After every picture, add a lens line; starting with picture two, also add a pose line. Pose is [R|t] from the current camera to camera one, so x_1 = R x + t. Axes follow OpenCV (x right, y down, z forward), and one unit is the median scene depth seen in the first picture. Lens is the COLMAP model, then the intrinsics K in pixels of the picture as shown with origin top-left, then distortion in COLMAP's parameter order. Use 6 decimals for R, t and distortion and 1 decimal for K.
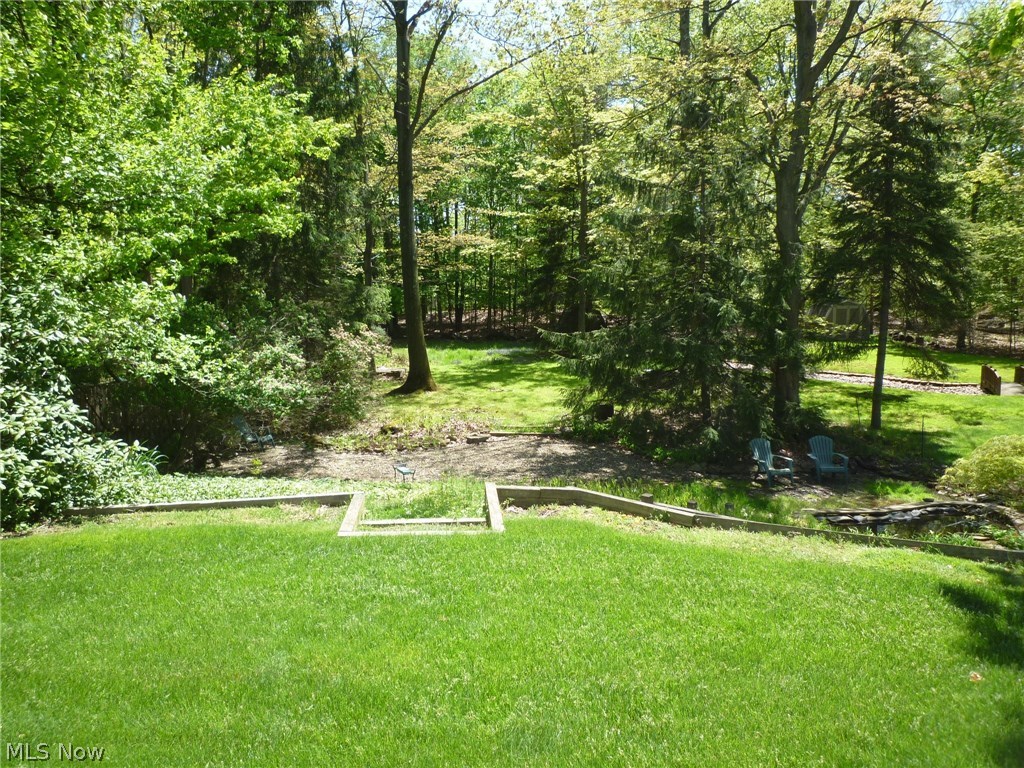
lens RADIAL K [[765.4, 0, 512.0], [0, 765.4, 384.0], [0, 0, 1]] dist [-0.007325, -0.003668]
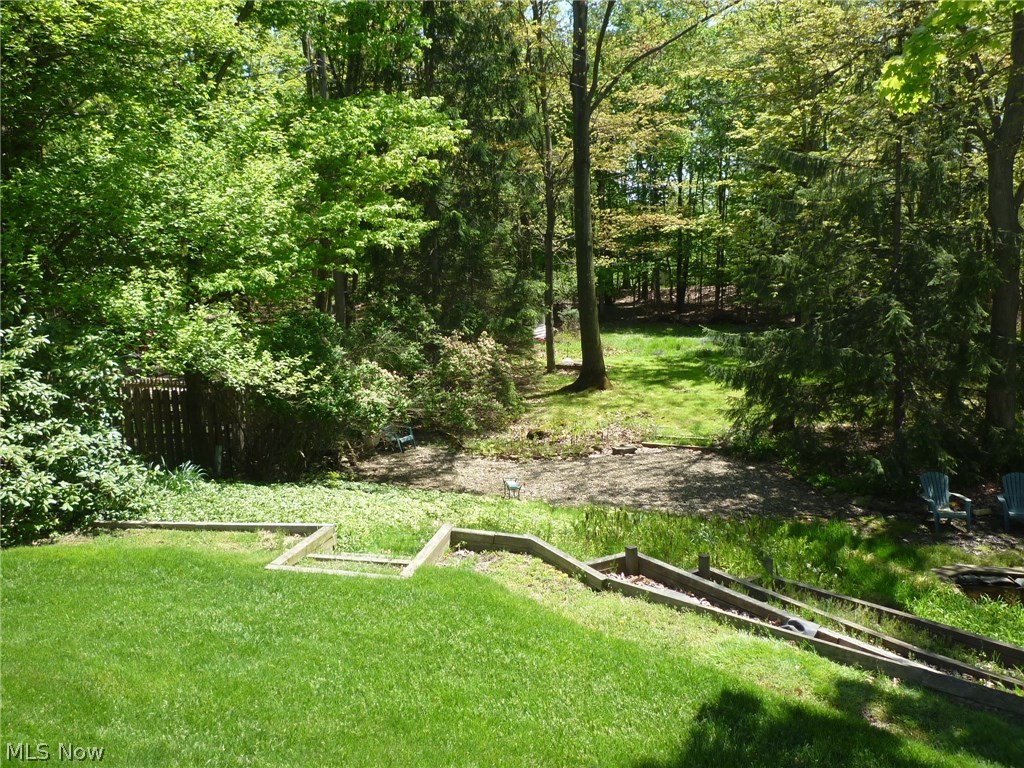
lens RADIAL K [[881.6, 0, 512.0], [0, 881.6, 384.0], [0, 0, 1]] dist [0.000846, -0.000605]
pose [[0.949441, 0.031882, -0.312321, 0.153698], [-0.023335, 0.999245, 0.031065, -0.036621], [0.313076, -0.022206, 0.949469, -0.036730]]
